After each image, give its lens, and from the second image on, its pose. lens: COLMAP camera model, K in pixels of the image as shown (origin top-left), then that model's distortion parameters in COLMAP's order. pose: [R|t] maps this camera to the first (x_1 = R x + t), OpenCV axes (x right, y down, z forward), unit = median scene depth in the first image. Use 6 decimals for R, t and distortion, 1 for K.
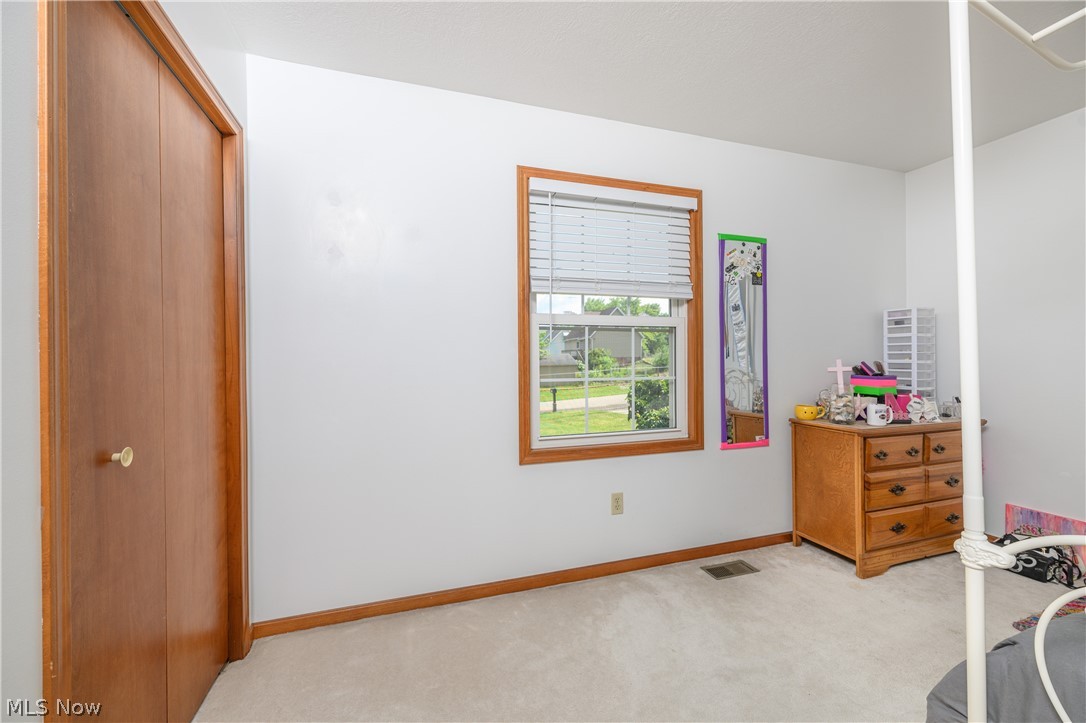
lens RADIAL K [[430.6, 0, 535.6], [0, 430.6, 357.7], [0, 0, 1]] dist [0.001673, 0.000352]
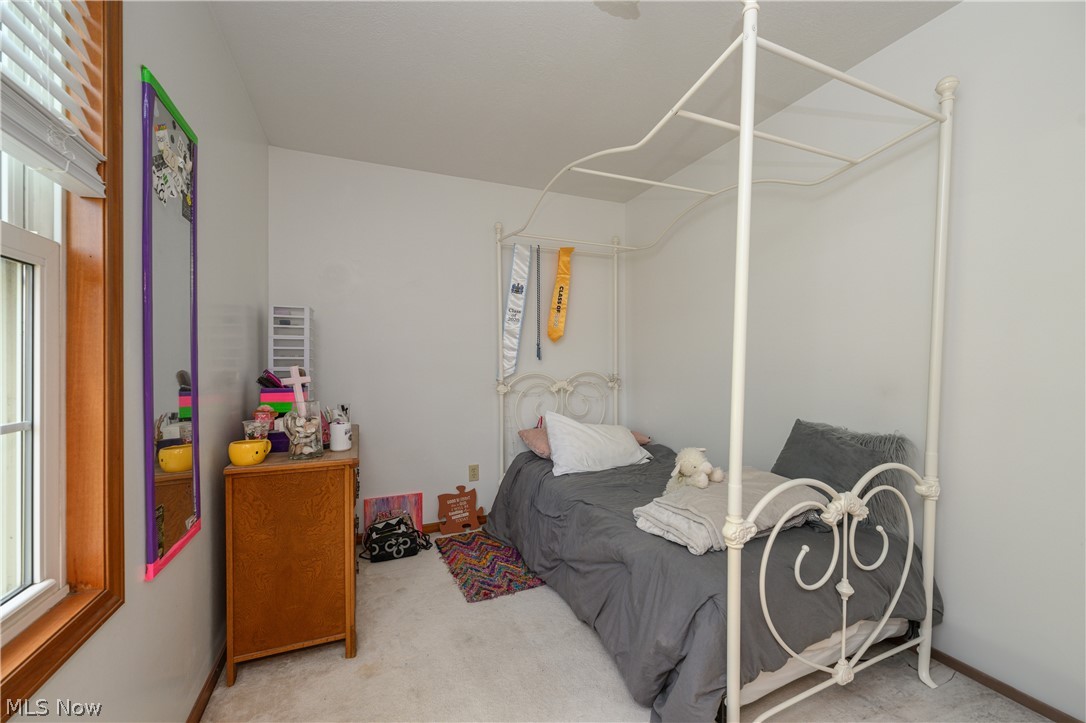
lens RADIAL K [[430.6, 0, 545.9], [0, 430.6, 358.6], [0, 0, 1]] dist [0.001673, 0.000352]
pose [[-0.088251, 0.013951, 0.996001, -0.027338], [0.005367, 0.999894, -0.013530, 0.003004], [-0.996084, 0.004151, -0.088317, 0.660045]]
